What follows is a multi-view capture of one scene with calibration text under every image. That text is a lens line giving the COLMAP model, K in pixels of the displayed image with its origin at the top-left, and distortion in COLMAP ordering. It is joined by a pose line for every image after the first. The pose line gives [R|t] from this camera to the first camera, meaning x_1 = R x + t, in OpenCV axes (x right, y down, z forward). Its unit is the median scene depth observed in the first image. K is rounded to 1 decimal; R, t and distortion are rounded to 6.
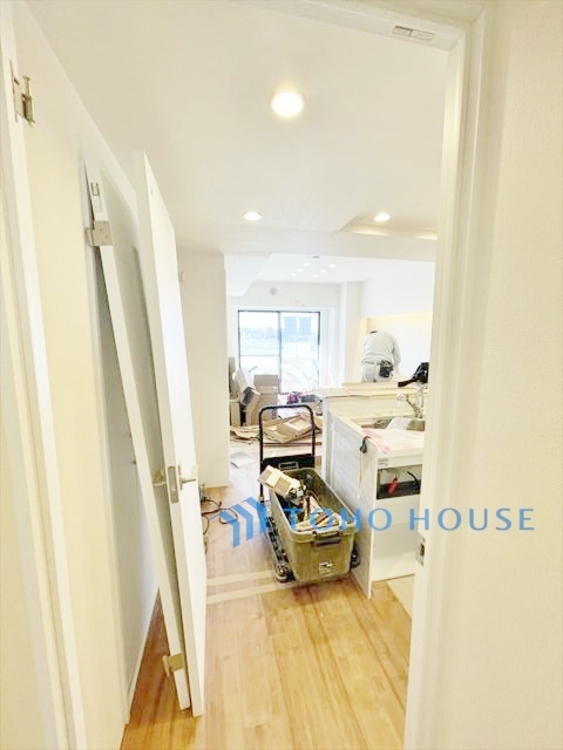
lens RADIAL K [[300.9, 0, 284.0], [0, 300.9, 371.1], [0, 0, 1]] dist [-0.004129, -0.000025]
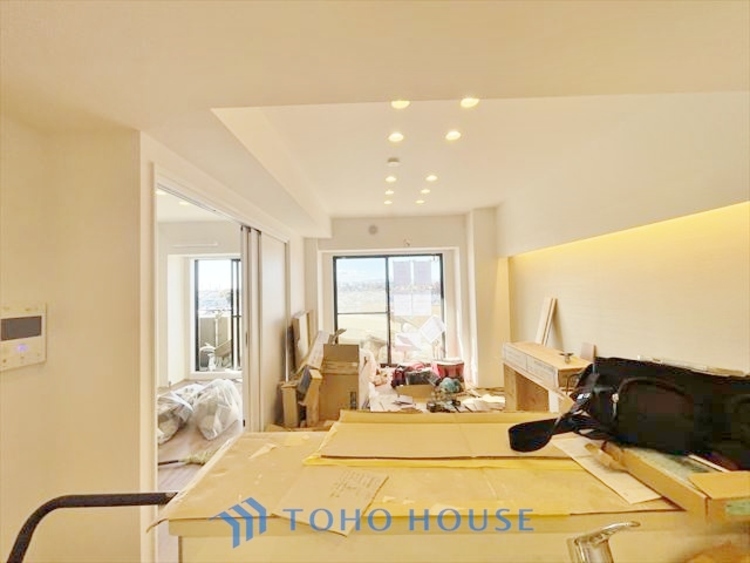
lens RADIAL K [[300.9, 0, 372.7], [0, 300.9, 278.5], [0, 0, 1]] dist [-0.004129, -0.000025]
pose [[0.972345, -0.034443, -0.230996, 0.207306], [-0.001139, 0.988354, -0.152166, -0.039455], [0.233547, 0.148221, 0.960982, 0.431054]]
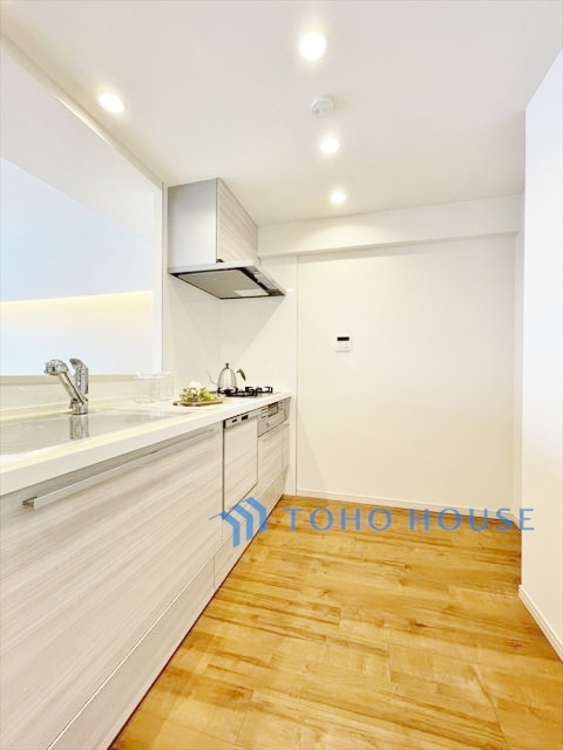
lens RADIAL K [[300.9, 0, 282.2], [0, 300.9, 371.3], [0, 0, 1]] dist [-0.004129, -0.000025]
pose [[0.470436, -0.001291, 0.882433, 0.077465], [0.108626, 0.992478, -0.056458, 0.086837], [-0.875723, 0.122415, 0.467037, 0.235703]]
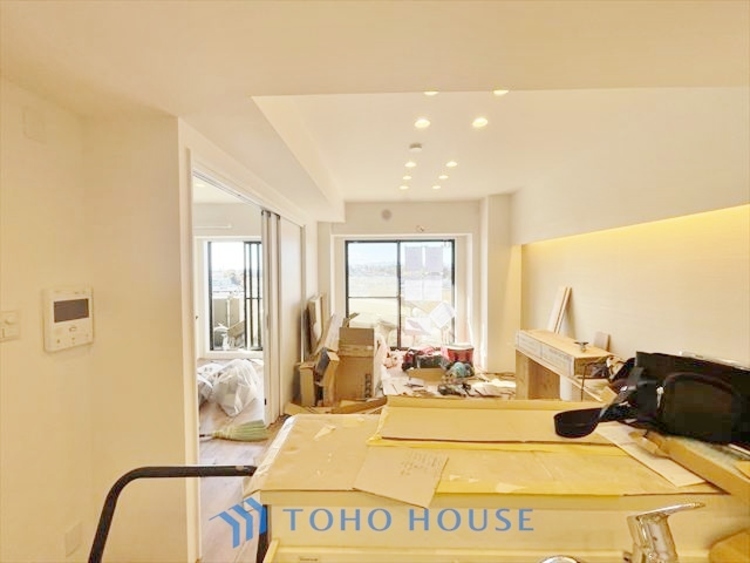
lens RADIAL K [[300.9, 0, 372.6], [0, 300.9, 277.9], [0, 0, 1]] dist [-0.004129, -0.000025]
pose [[0.970455, -0.004051, -0.241248, 0.174074], [-0.020036, 0.995053, -0.097308, -0.045776], [0.240448, 0.099266, 0.965573, 0.412199]]
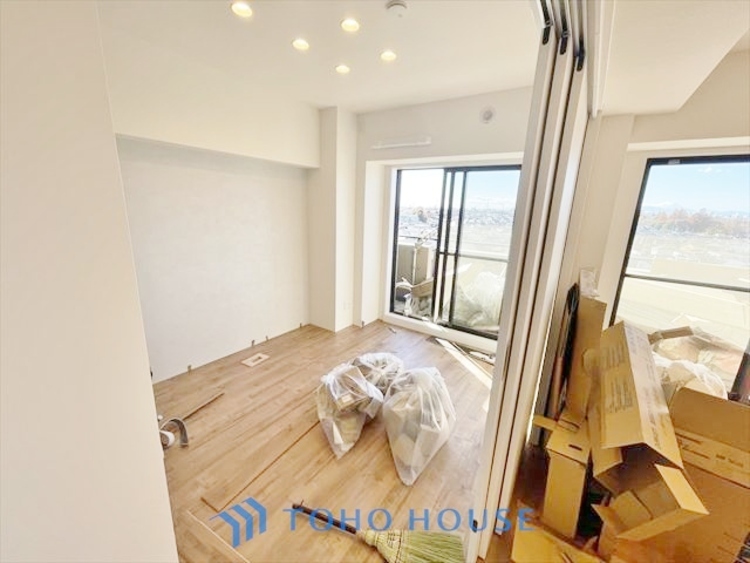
lens RADIAL K [[300.9, 0, 372.7], [0, 300.9, 278.2], [0, 0, 1]] dist [-0.004129, -0.000025]
pose [[0.671675, 0.190716, -0.715877, -0.137230], [-0.125582, 0.981623, 0.143685, -0.103375], [0.730124, -0.006608, 0.683283, 0.771730]]
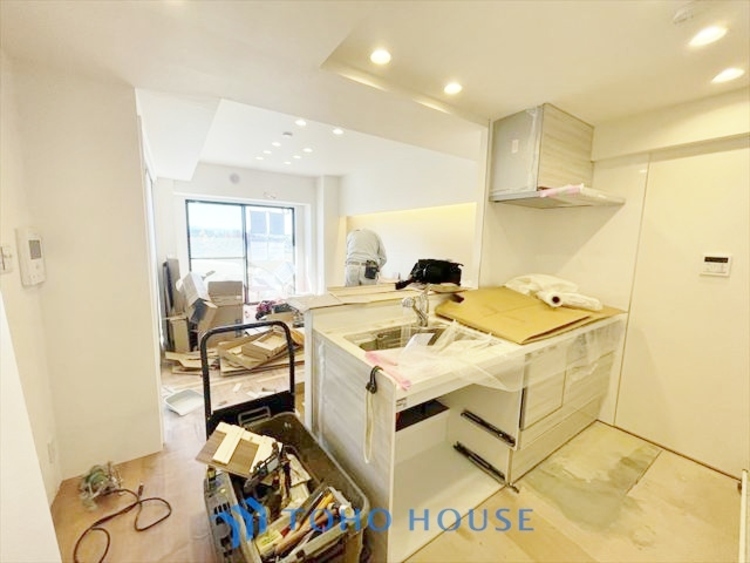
lens RADIAL K [[300.9, 0, 373.0], [0, 300.9, 277.4], [0, 0, 1]] dist [-0.004129, -0.000025]
pose [[0.931181, -0.030333, 0.363293, 0.015488], [0.028891, 0.999538, 0.009402, 0.006826], [-0.363410, 0.001741, 0.931628, 0.166976]]
